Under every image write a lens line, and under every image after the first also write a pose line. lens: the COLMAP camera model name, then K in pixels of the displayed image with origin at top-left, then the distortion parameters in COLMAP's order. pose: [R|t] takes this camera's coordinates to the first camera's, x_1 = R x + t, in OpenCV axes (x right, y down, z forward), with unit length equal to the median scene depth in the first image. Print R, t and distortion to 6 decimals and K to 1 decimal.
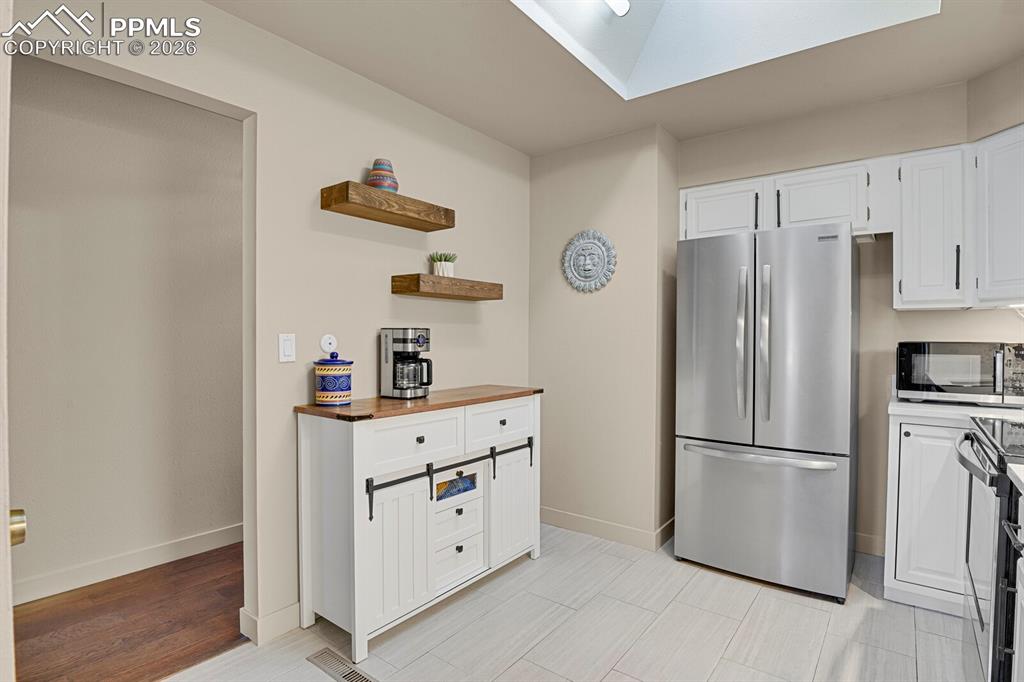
lens RADIAL K [[498.0, 0, 535.8], [0, 498.0, 342.1], [0, 0, 1]] dist [-0.025472, -0.004166]
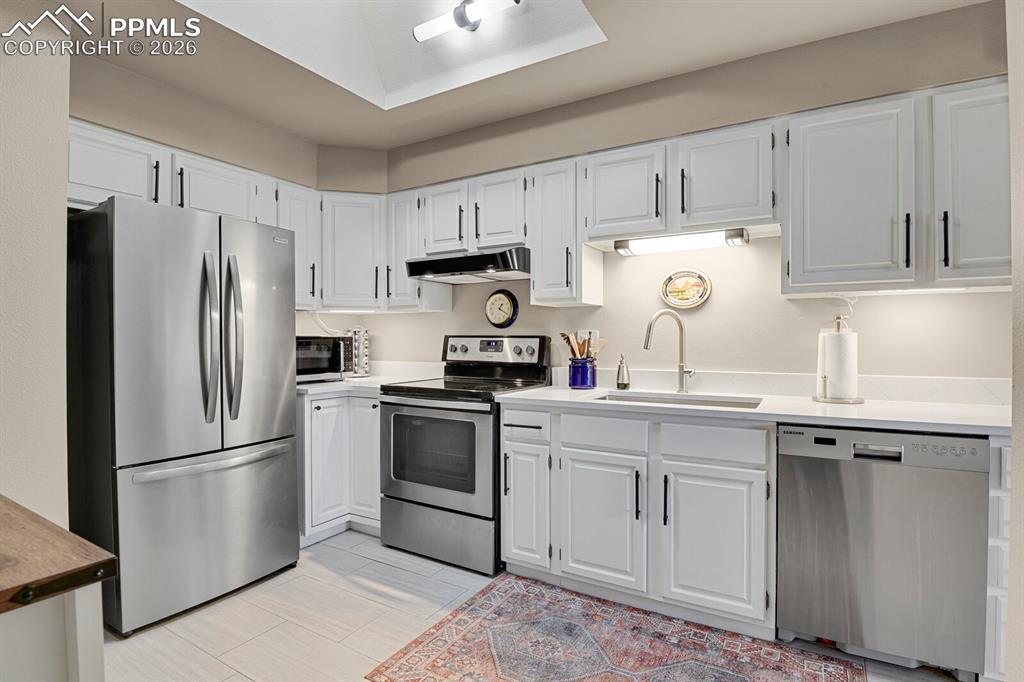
lens RADIAL K [[498.0, 0, 526.1], [0, 498.0, 340.6], [0, 0, 1]] dist [-0.025472, -0.004166]
pose [[-0.118405, -0.008109, 0.992932, -0.500750], [0.011271, 0.999891, 0.009510, 0.004878], [-0.992901, 0.012317, -0.118301, 0.521952]]
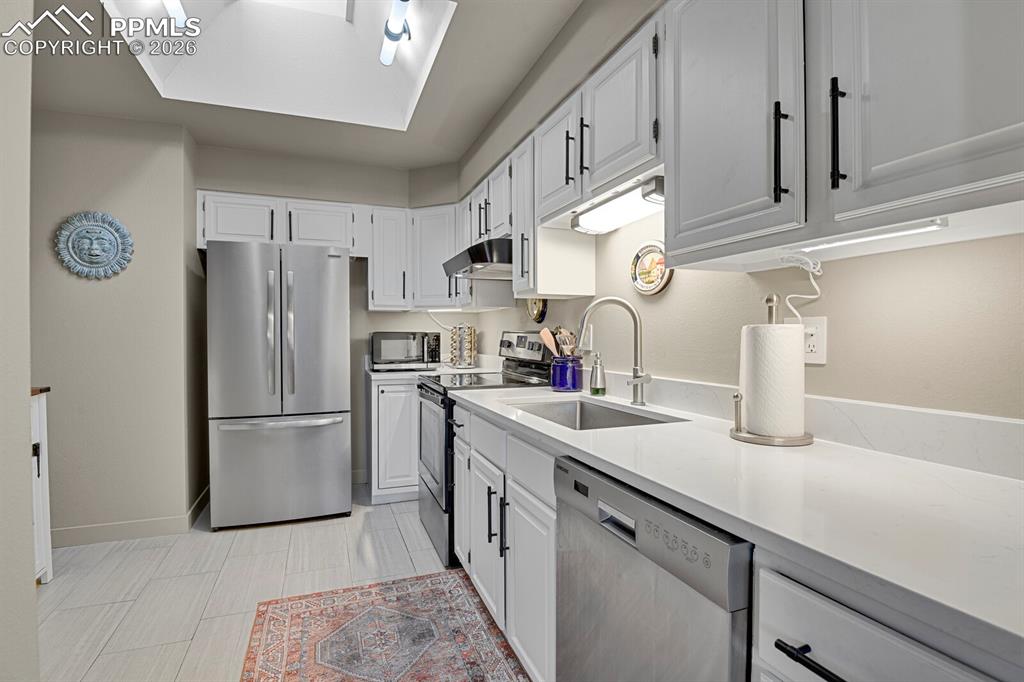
lens RADIAL K [[498.0, 0, 519.1], [0, 498.0, 339.1], [0, 0, 1]] dist [-0.025472, -0.004166]
pose [[0.522370, -0.012142, 0.852633, -0.294568], [0.011550, 0.999908, 0.007163, 0.014152], [-0.852641, 0.006106, 0.522462, -0.155089]]
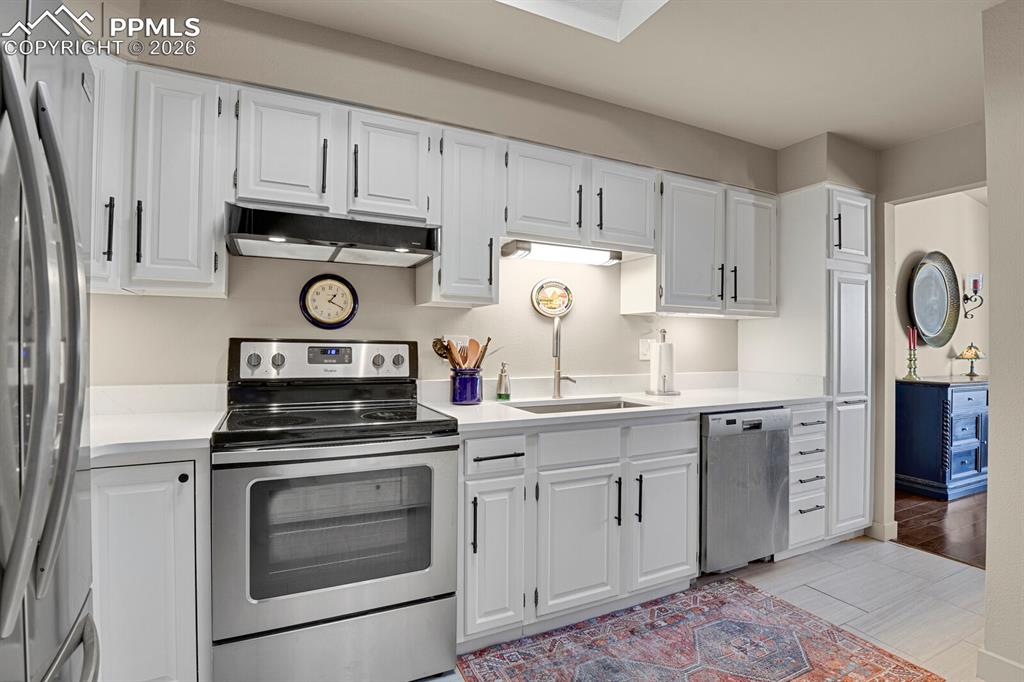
lens RADIAL K [[498.0, 0, 517.1], [0, 498.0, 337.8], [0, 0, 1]] dist [-0.025472, -0.004166]
pose [[-0.891382, -0.007356, 0.453194, 0.061796], [-0.008178, 0.999967, 0.000146, -0.002701], [-0.453180, -0.003576, -0.891412, 1.060011]]
